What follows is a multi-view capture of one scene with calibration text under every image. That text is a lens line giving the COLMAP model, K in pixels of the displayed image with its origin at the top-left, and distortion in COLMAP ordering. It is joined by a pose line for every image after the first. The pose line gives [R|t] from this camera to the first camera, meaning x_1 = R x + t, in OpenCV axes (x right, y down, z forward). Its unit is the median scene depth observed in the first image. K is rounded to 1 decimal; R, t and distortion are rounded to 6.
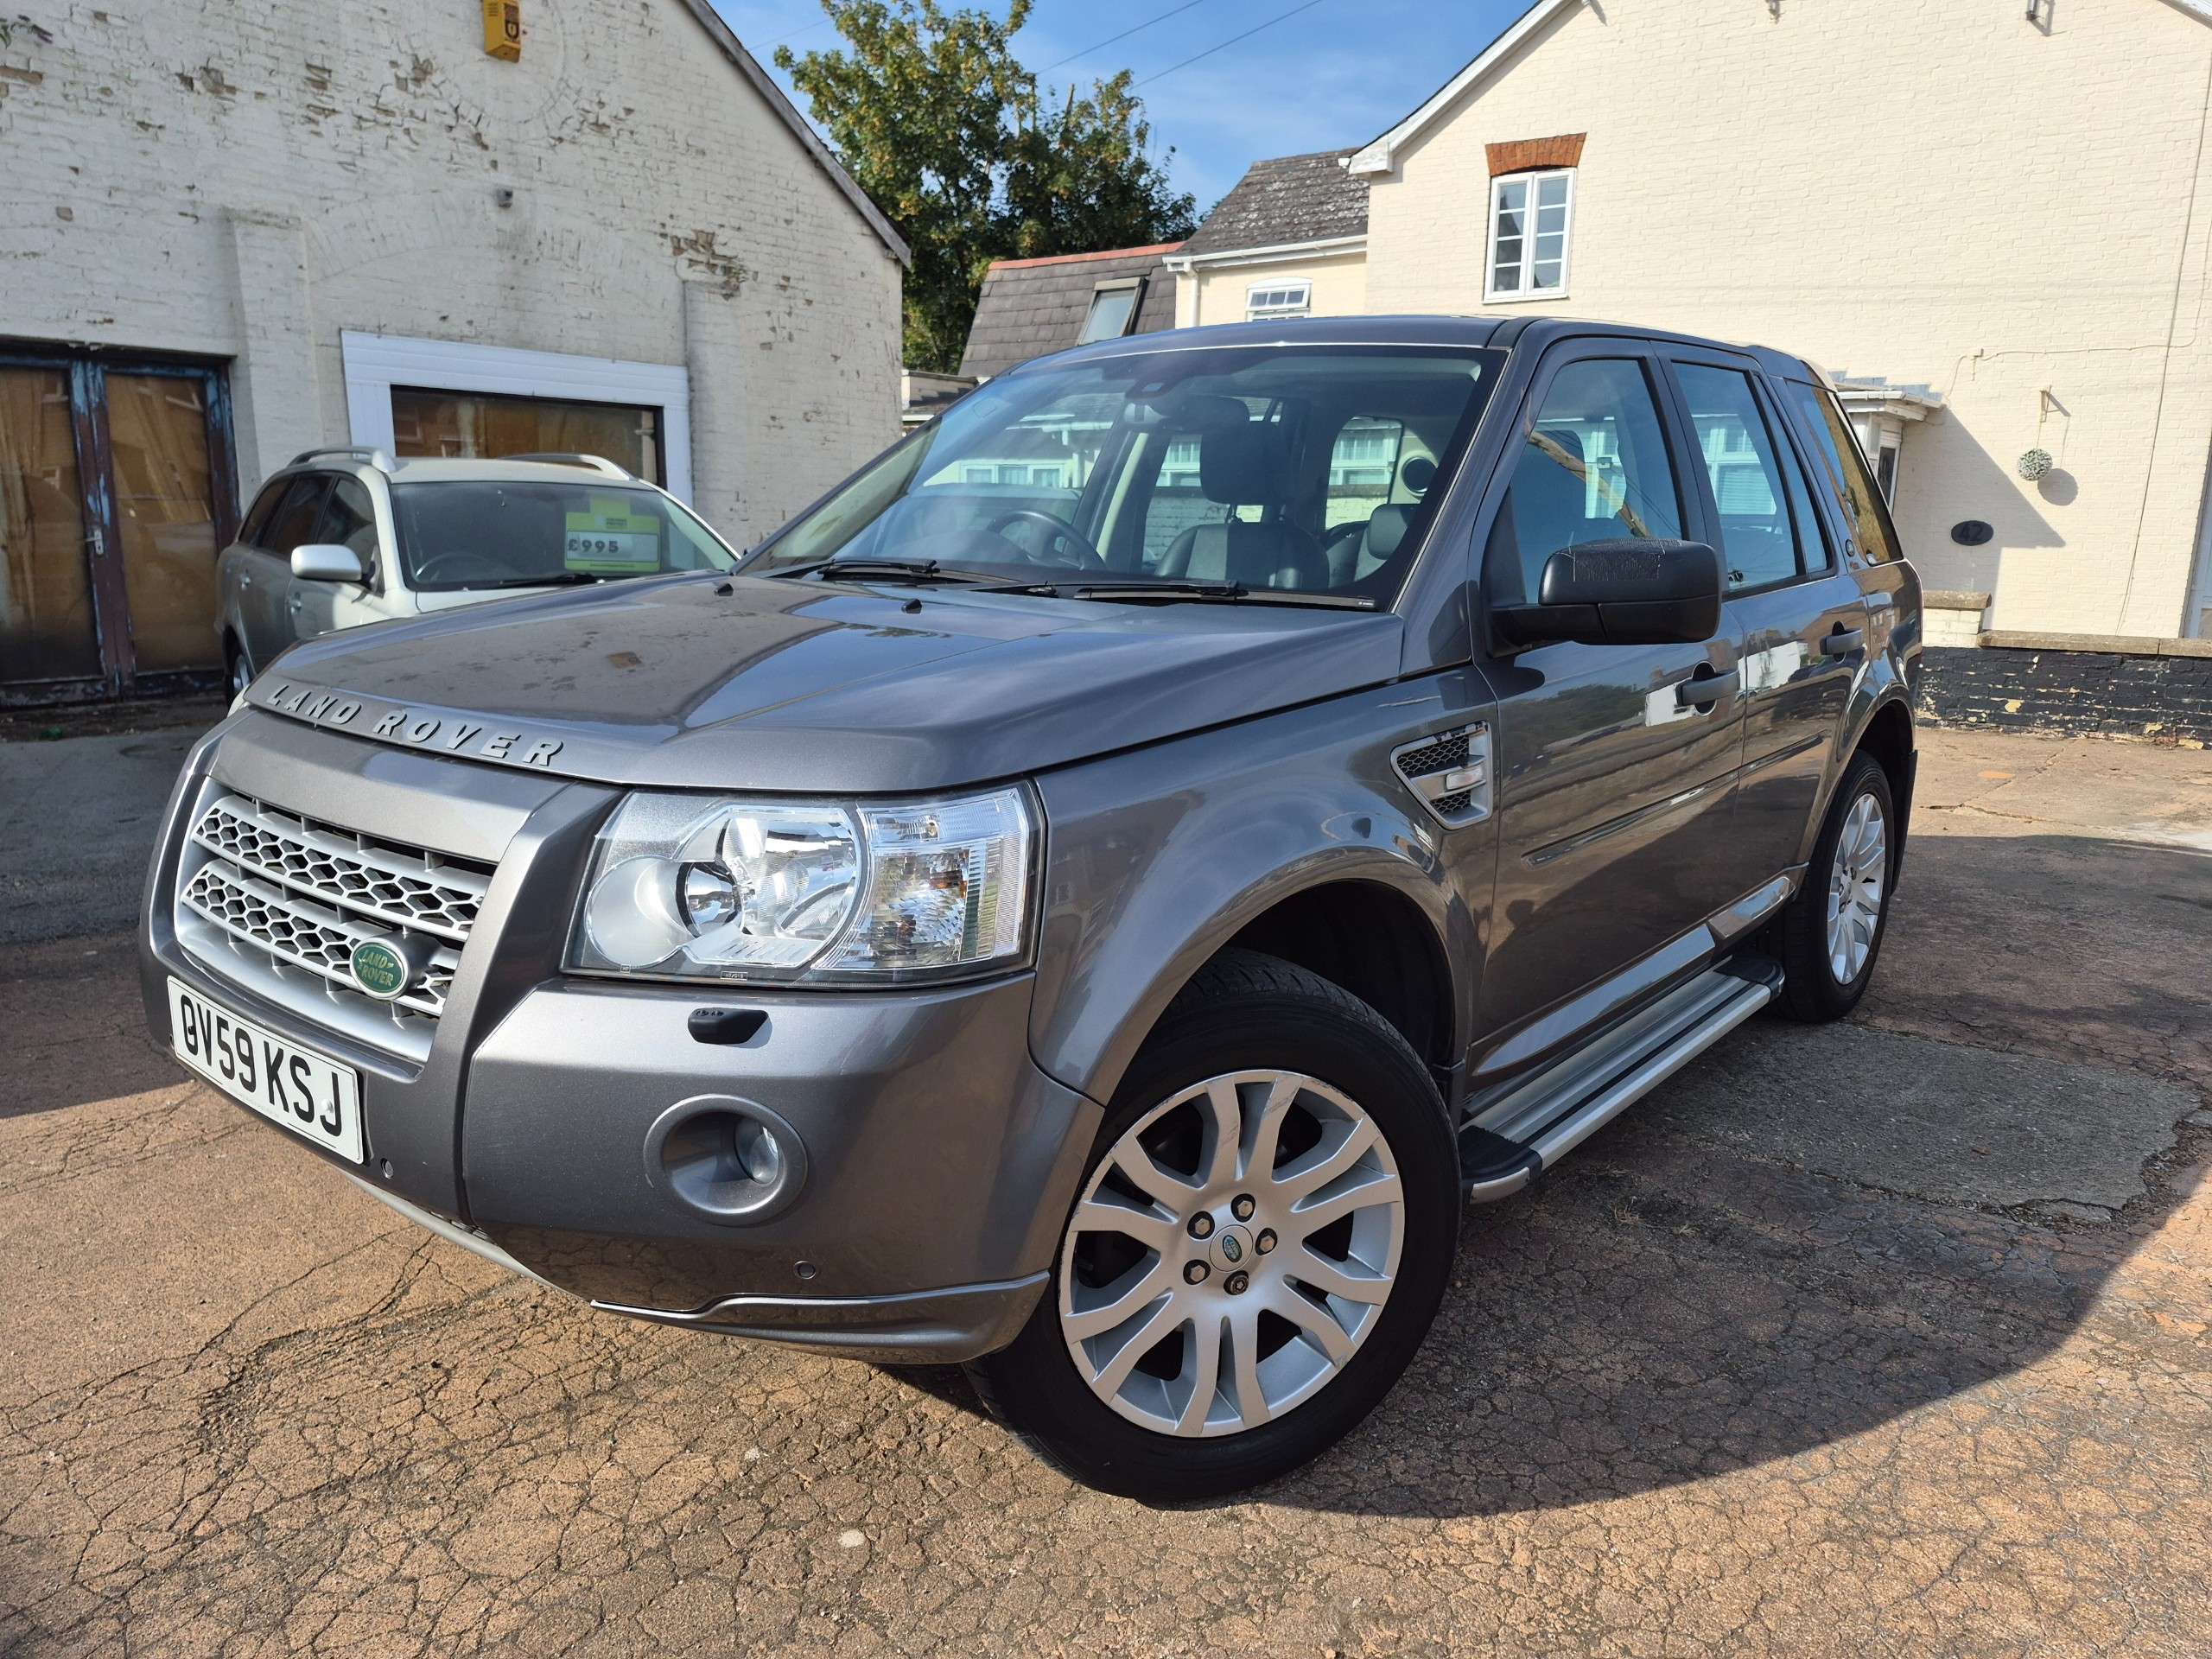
lens RADIAL K [[1604.6, 0, 1073.4], [0, 1604.6, 847.2], [0, 0, 1]] dist [0.073671, -0.085169]
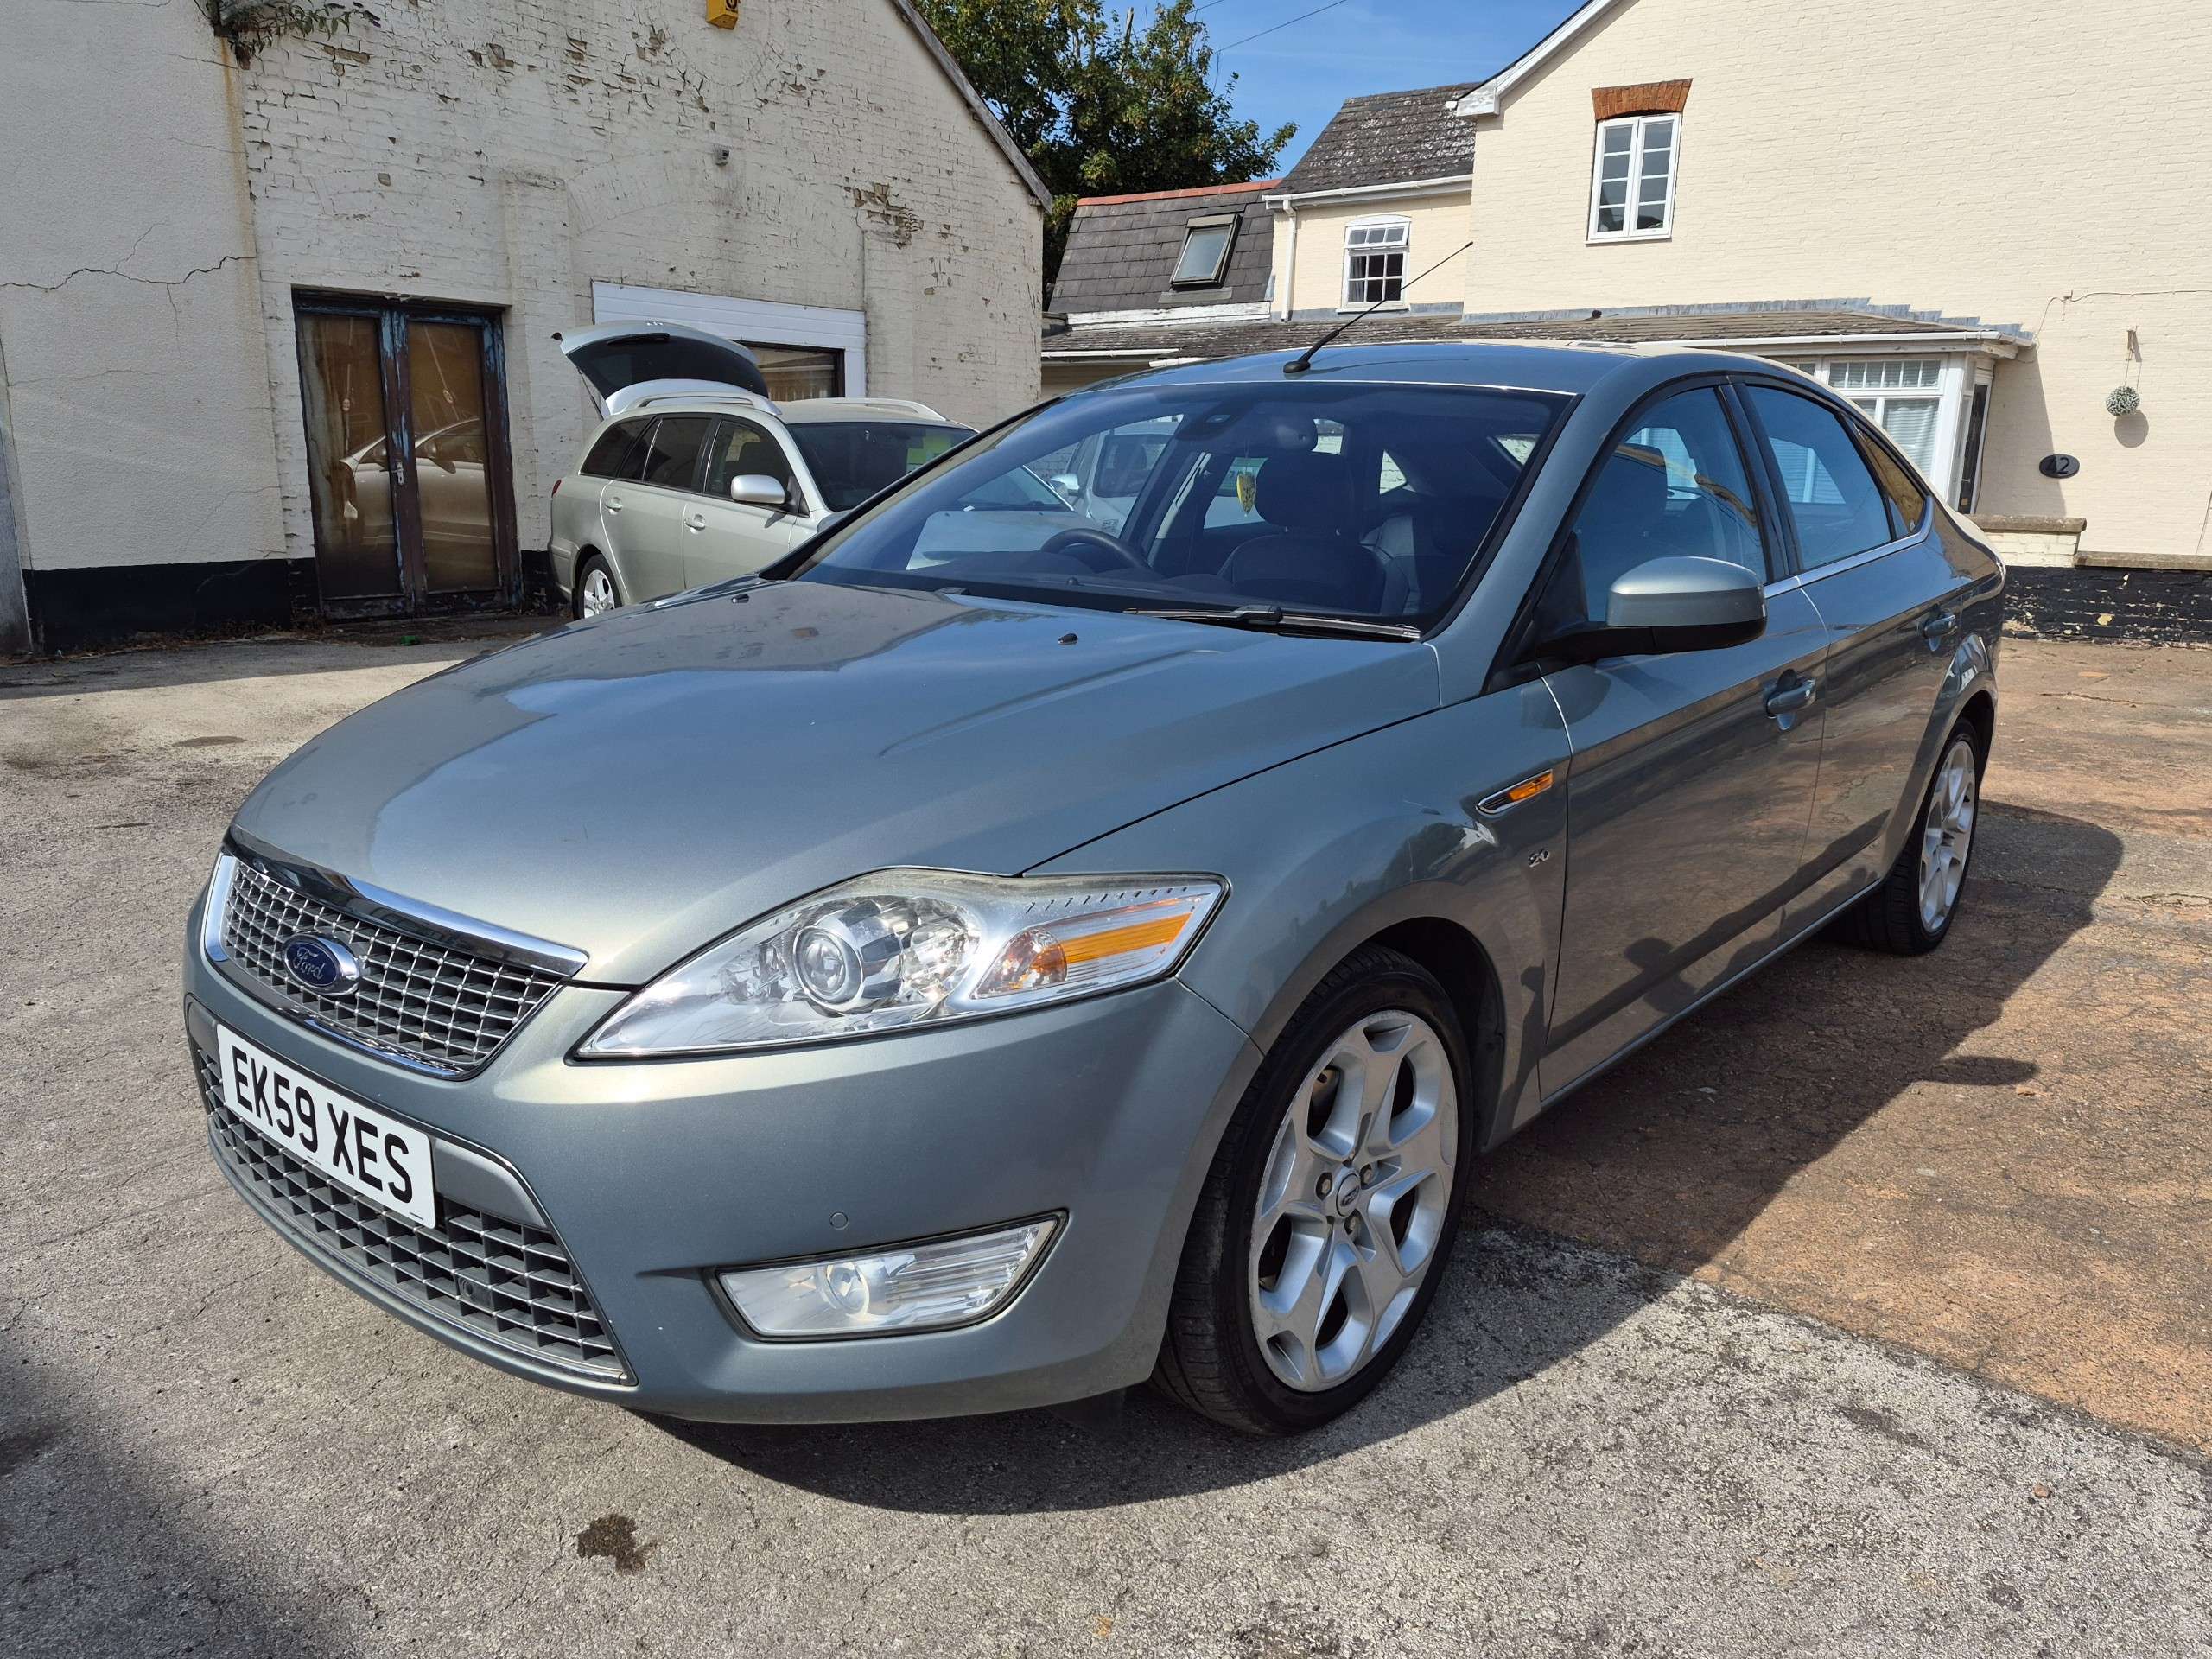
lens RADIAL K [[1693.9, 0, 1067.3], [0, 1693.9, 858.2], [0, 0, 1]] dist [0.089647, -0.093860]
pose [[0.999998, 0.001058, -0.001376, -0.104690], [-0.001015, 0.999526, 0.030761, 0.032047], [0.001408, -0.030759, 0.999526, -0.151012]]
